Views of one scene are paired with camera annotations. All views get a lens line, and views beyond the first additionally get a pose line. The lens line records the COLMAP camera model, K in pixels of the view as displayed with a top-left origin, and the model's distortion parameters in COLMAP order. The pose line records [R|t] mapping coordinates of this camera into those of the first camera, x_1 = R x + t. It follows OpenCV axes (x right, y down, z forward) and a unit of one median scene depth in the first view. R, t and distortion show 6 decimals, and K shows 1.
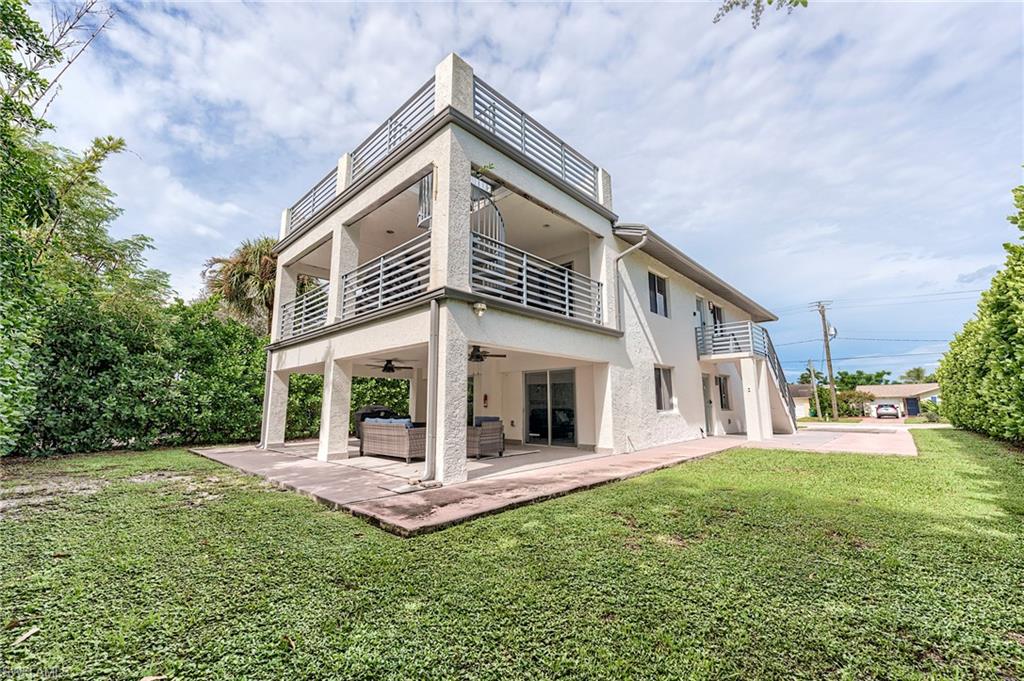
lens RADIAL K [[418.6, 0, 513.3], [0, 418.6, 342.0], [0, 0, 1]] dist [-0.001109, 0.000024]
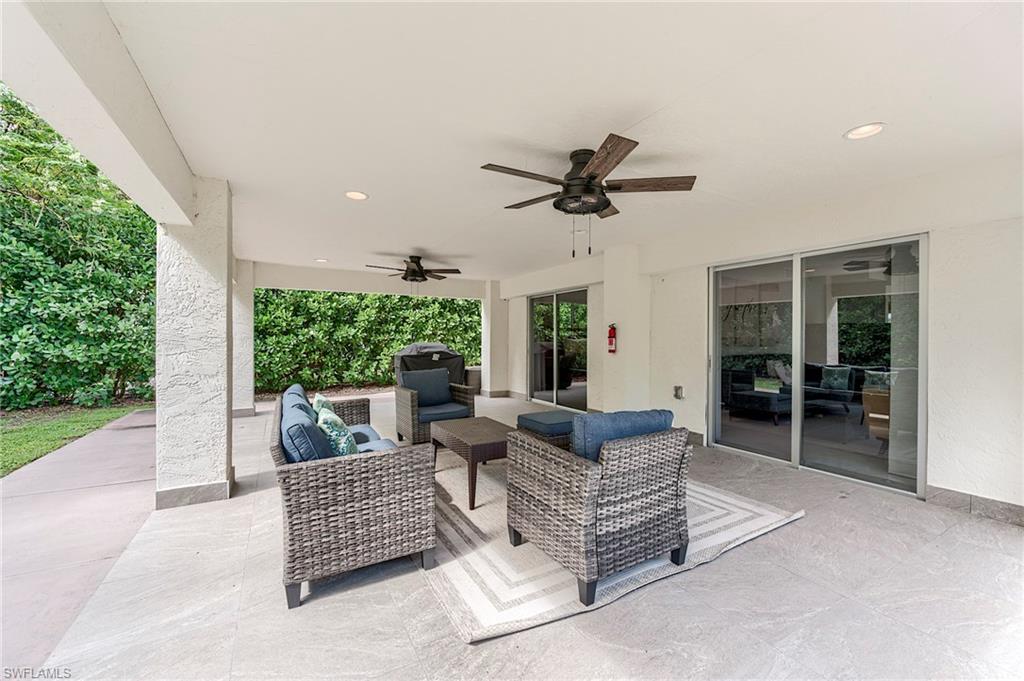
lens RADIAL K [[418.6, 0, 519.0], [0, 418.6, 341.1], [0, 0, 1]] dist [-0.001109, 0.000024]
pose [[0.962082, 0.009604, -0.272591, -0.040173], [0.034969, 0.986790, 0.158185, 0.067370], [0.270510, -0.161719, 0.949037, 0.542314]]
